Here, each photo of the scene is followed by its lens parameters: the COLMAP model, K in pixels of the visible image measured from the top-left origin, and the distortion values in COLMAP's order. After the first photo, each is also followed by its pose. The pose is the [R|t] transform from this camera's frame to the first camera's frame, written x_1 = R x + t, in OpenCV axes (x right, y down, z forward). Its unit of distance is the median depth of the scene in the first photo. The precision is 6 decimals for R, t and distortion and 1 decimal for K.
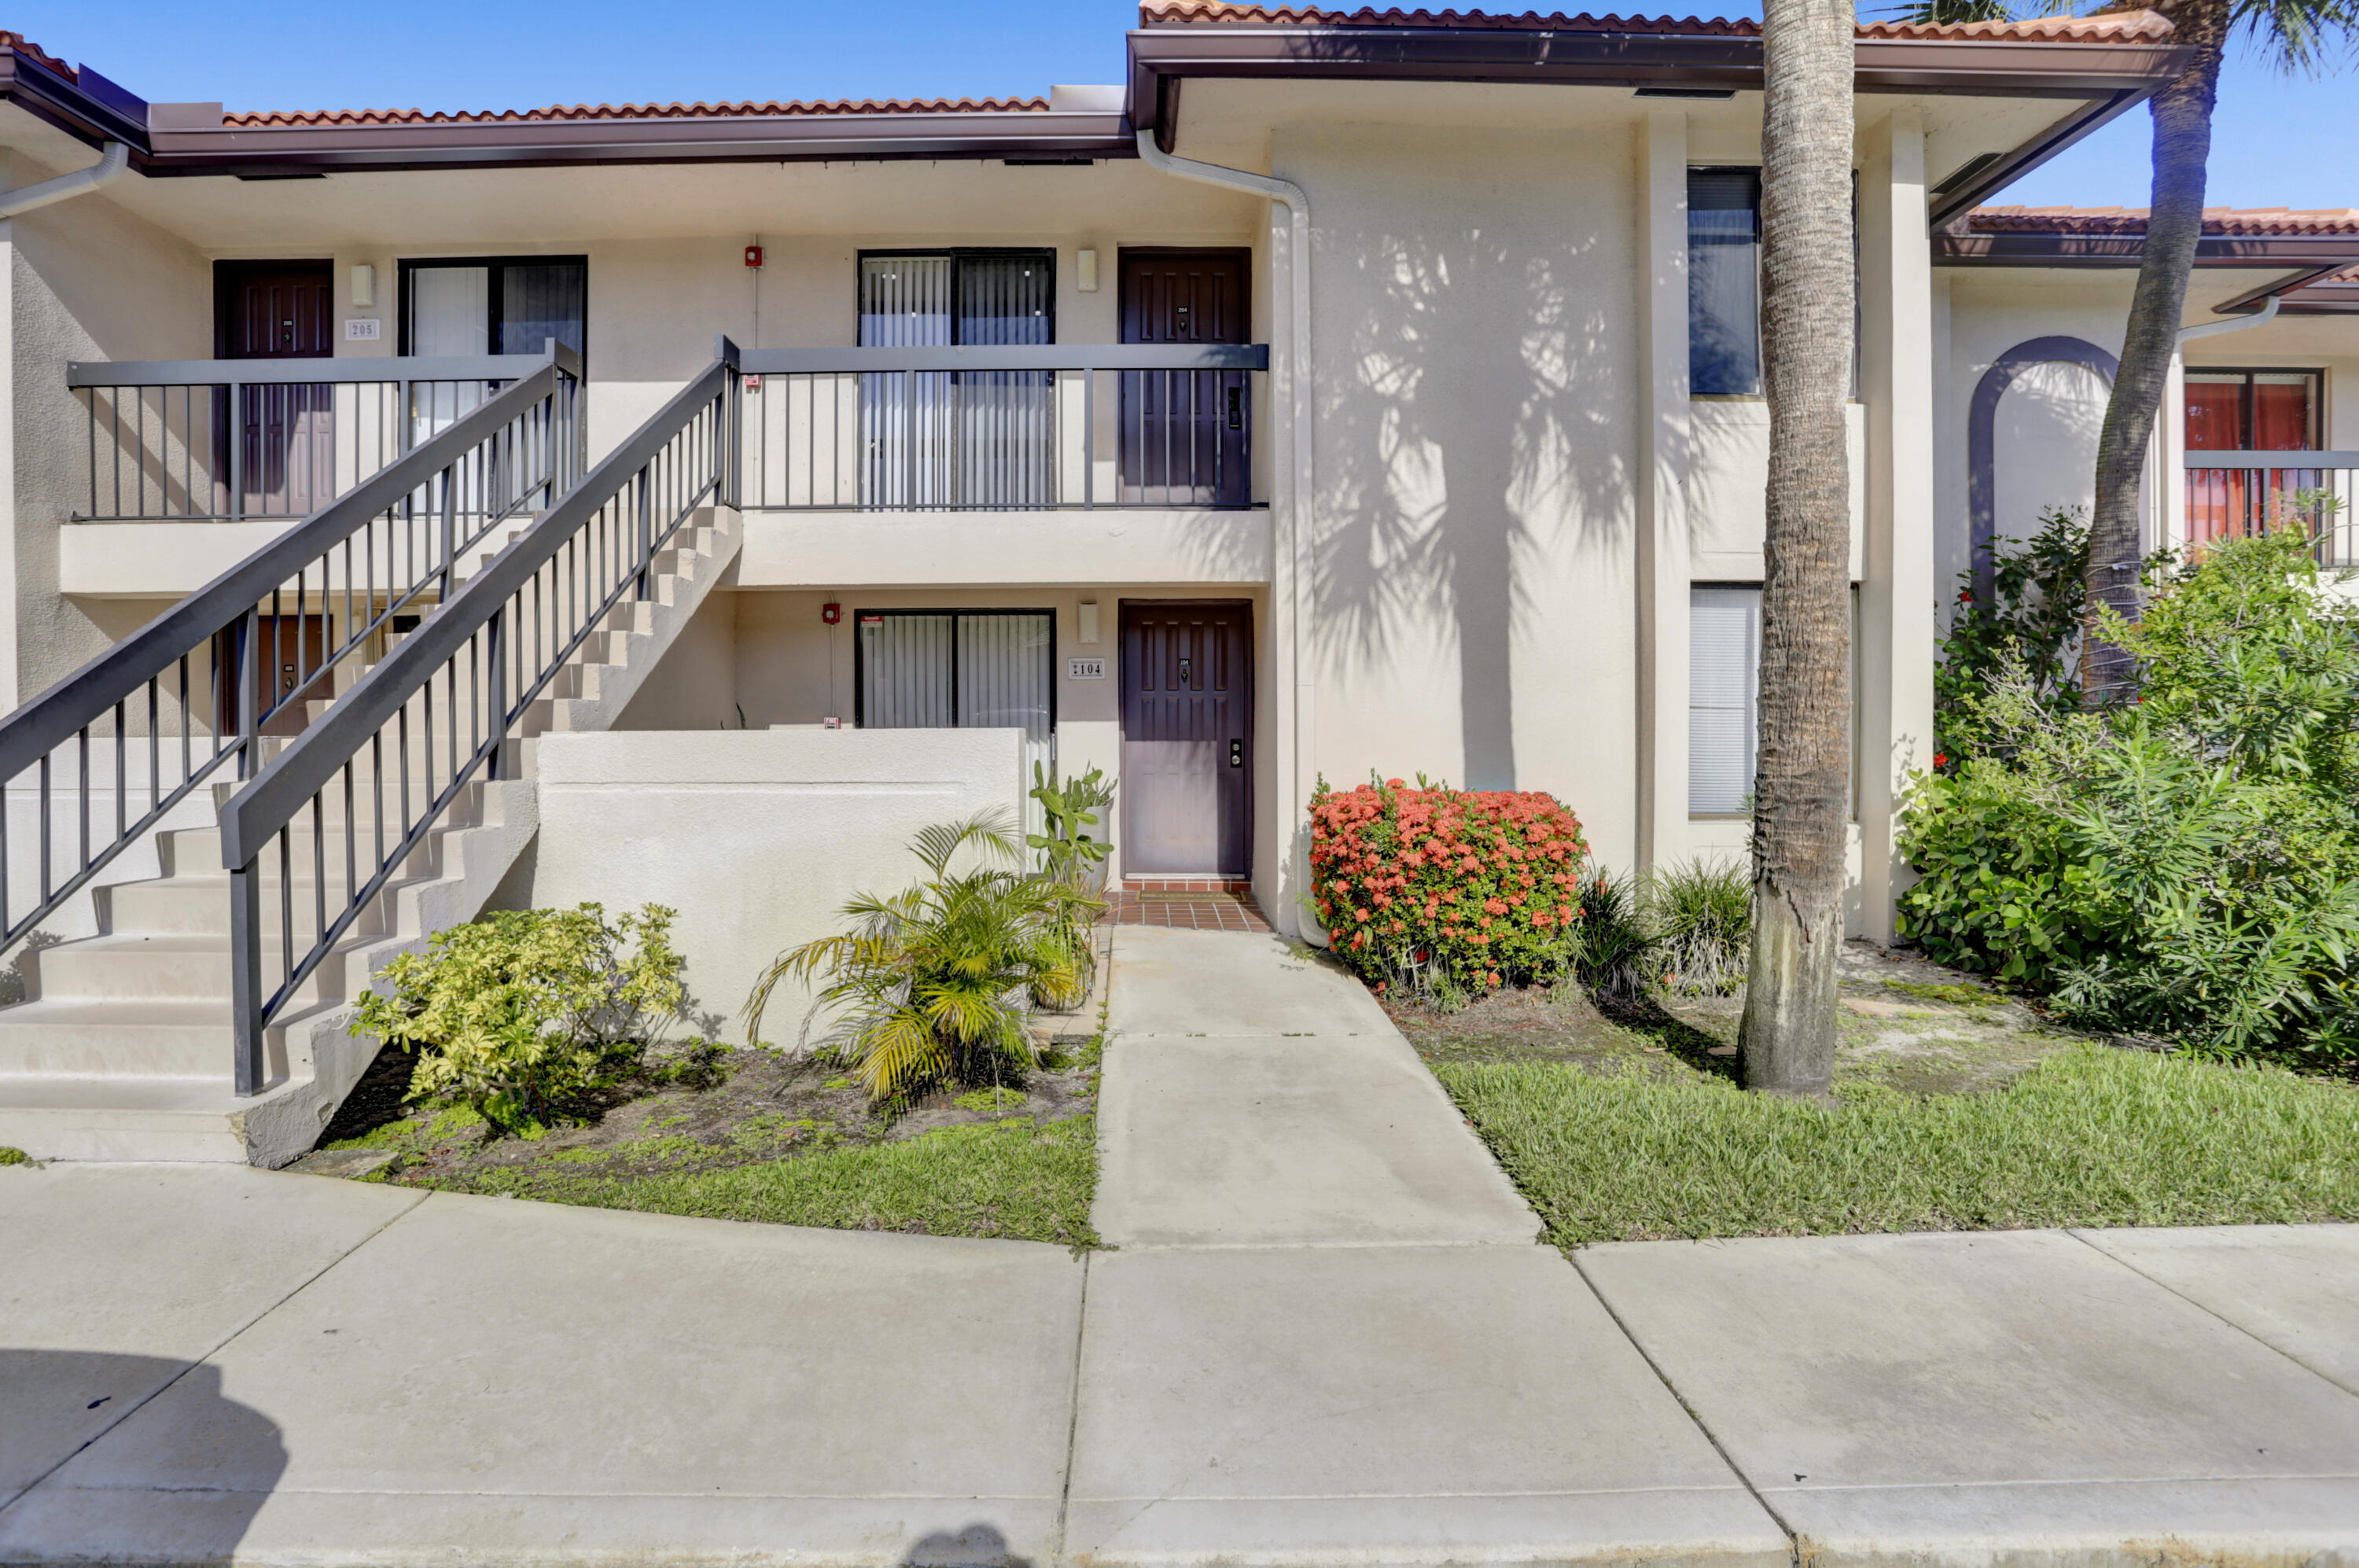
lens RADIAL K [[1185.4, 0, 1285.9], [0, 1185.4, 725.8], [0, 0, 1]] dist [-0.053384, 0.020740]
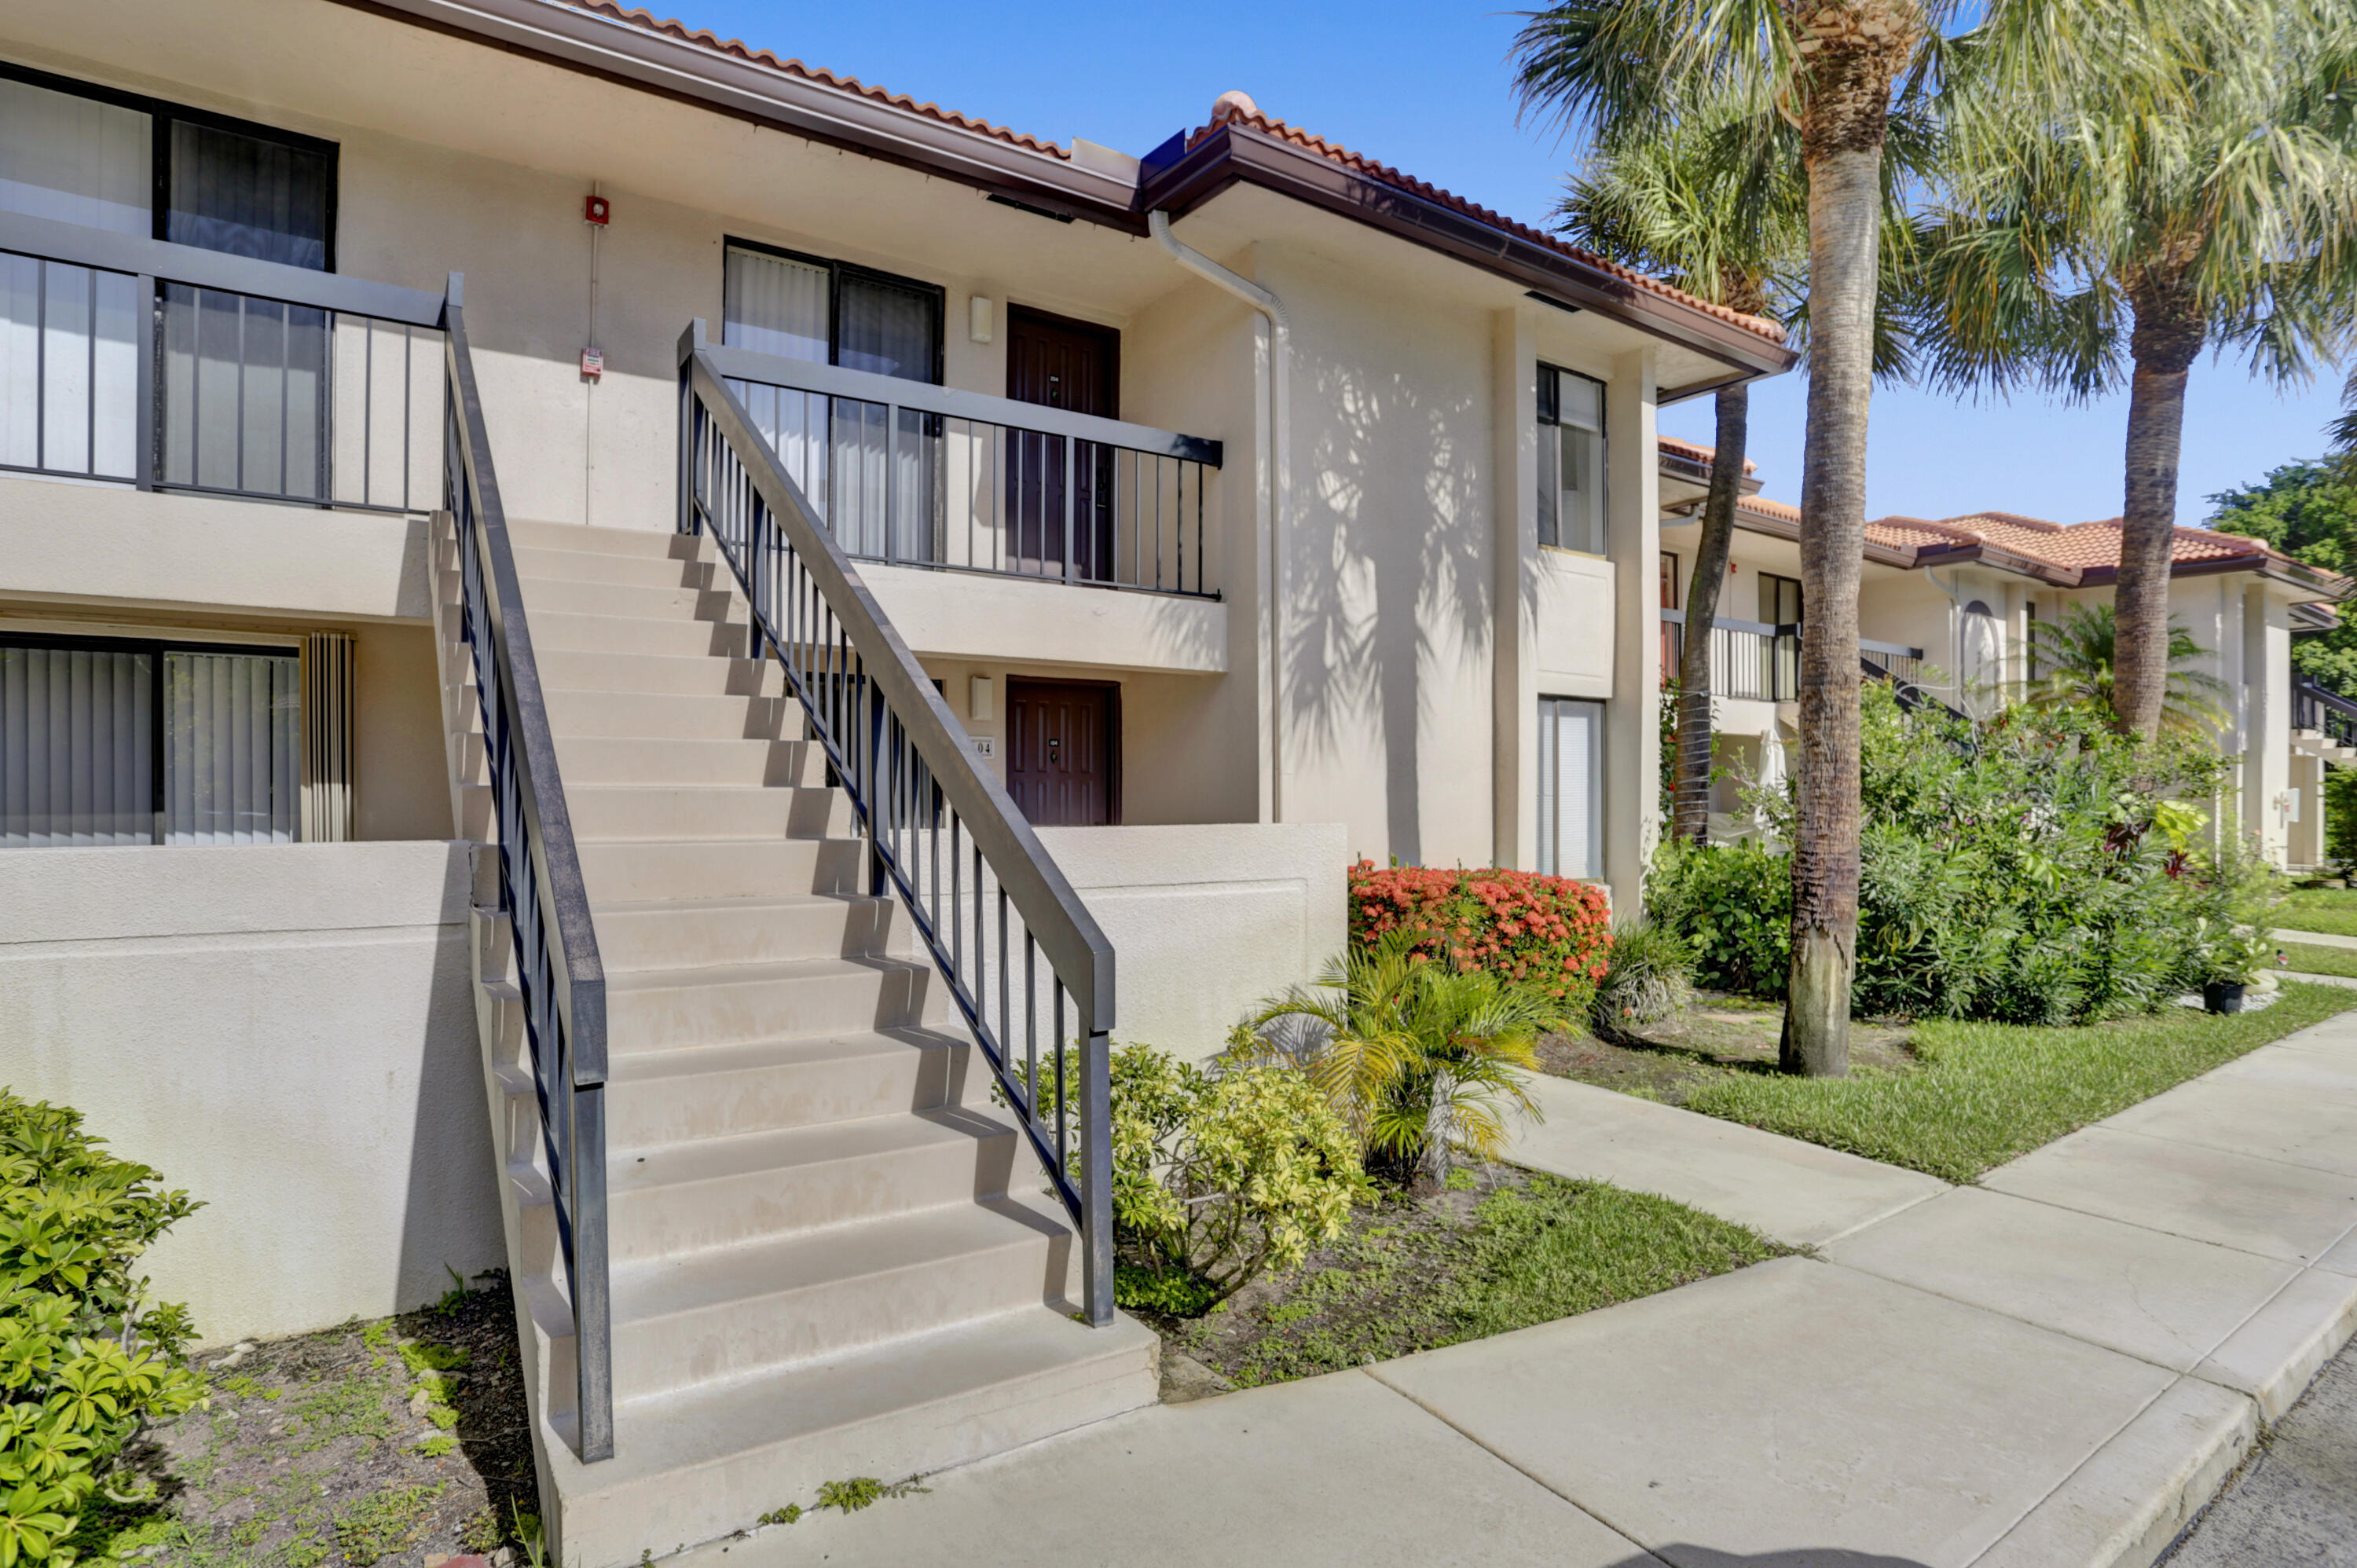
lens RADIAL K [[1184.3, 0, 1188.1], [0, 1184.3, 785.0], [0, 0, 1]] dist [-0.053384, 0.020740]
pose [[0.838965, 0.007780, 0.544130, -0.627485], [-0.006802, 0.999970, -0.003810, -0.018803], [-0.544144, -0.000505, 0.838992, 0.151786]]
